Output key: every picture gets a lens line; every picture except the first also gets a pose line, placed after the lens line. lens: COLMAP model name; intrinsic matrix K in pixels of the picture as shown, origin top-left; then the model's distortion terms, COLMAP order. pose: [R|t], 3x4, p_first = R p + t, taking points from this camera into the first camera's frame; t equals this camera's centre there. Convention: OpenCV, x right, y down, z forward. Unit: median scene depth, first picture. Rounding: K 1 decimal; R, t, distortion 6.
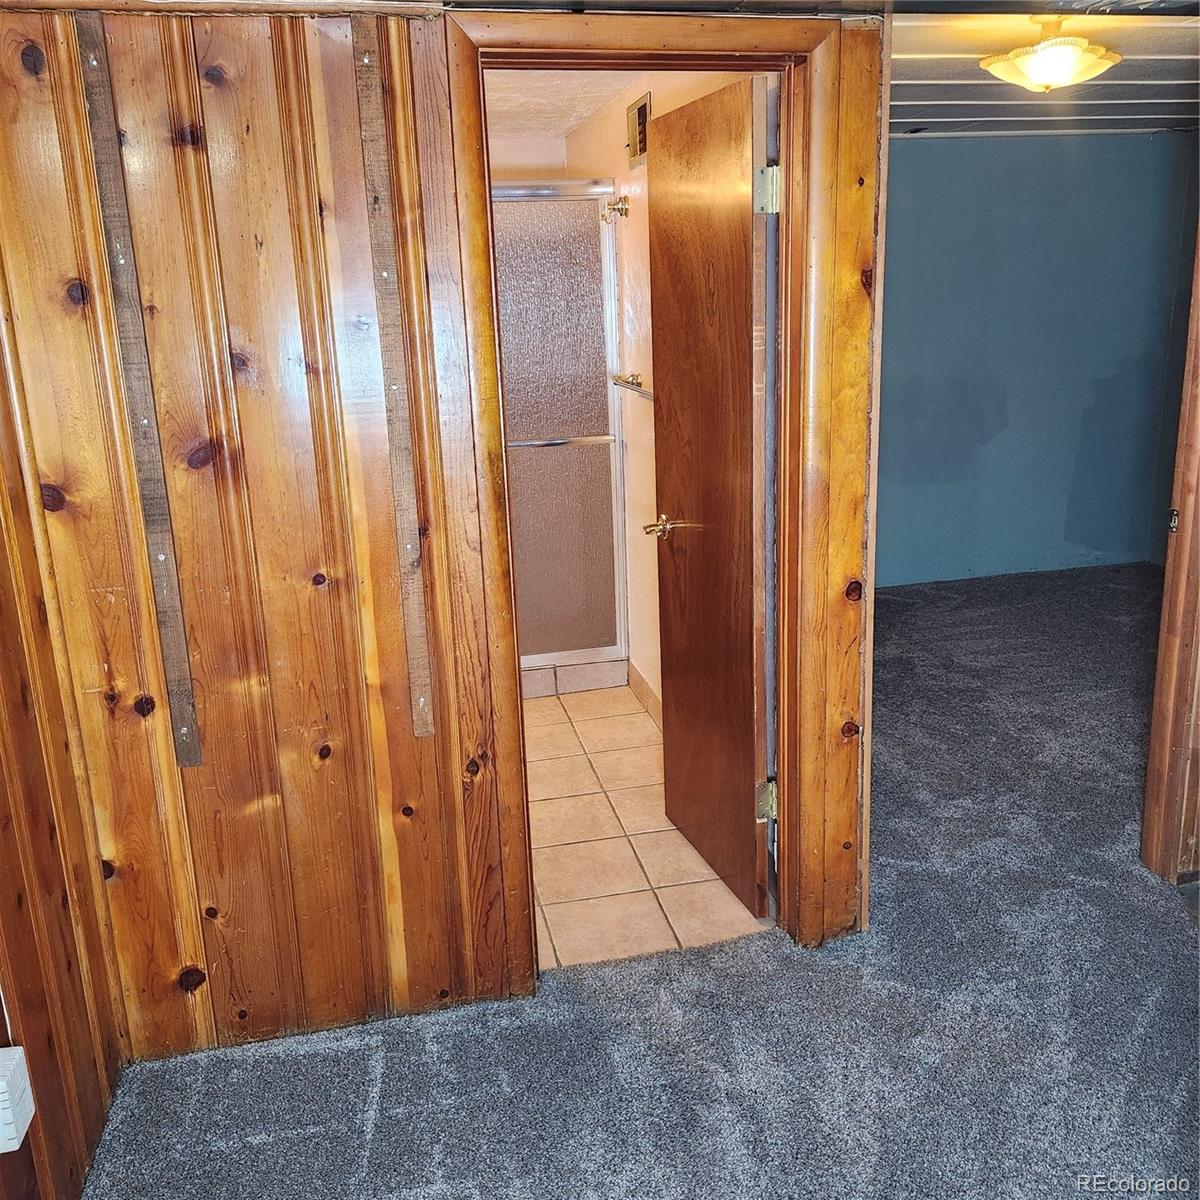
lens RADIAL K [[1104.5, 0, 605.9], [0, 1104.5, 591.5], [0, 0, 1]] dist [0.138673, -0.220687]
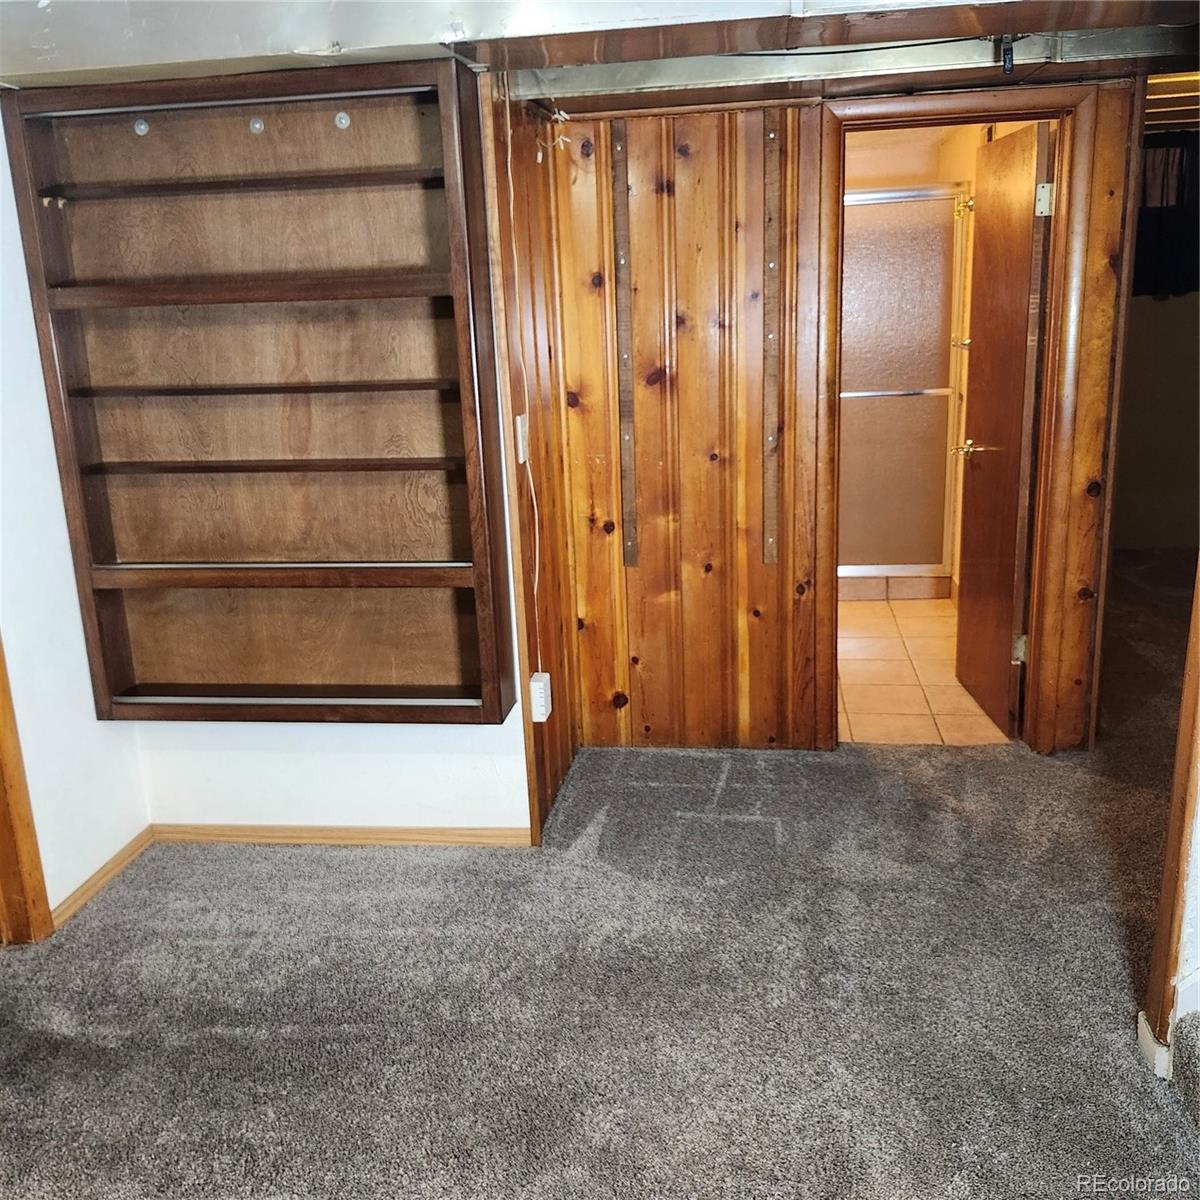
lens RADIAL K [[1104.5, 0, 605.9], [0, 1104.5, 591.5], [0, 0, 1]] dist [0.138673, -0.220687]
pose [[0.939494, 0.082971, -0.332367, 0.142272], [-0.080003, 0.996538, 0.022631, 0.155518], [0.333094, 0.005329, 0.942879, -0.553643]]
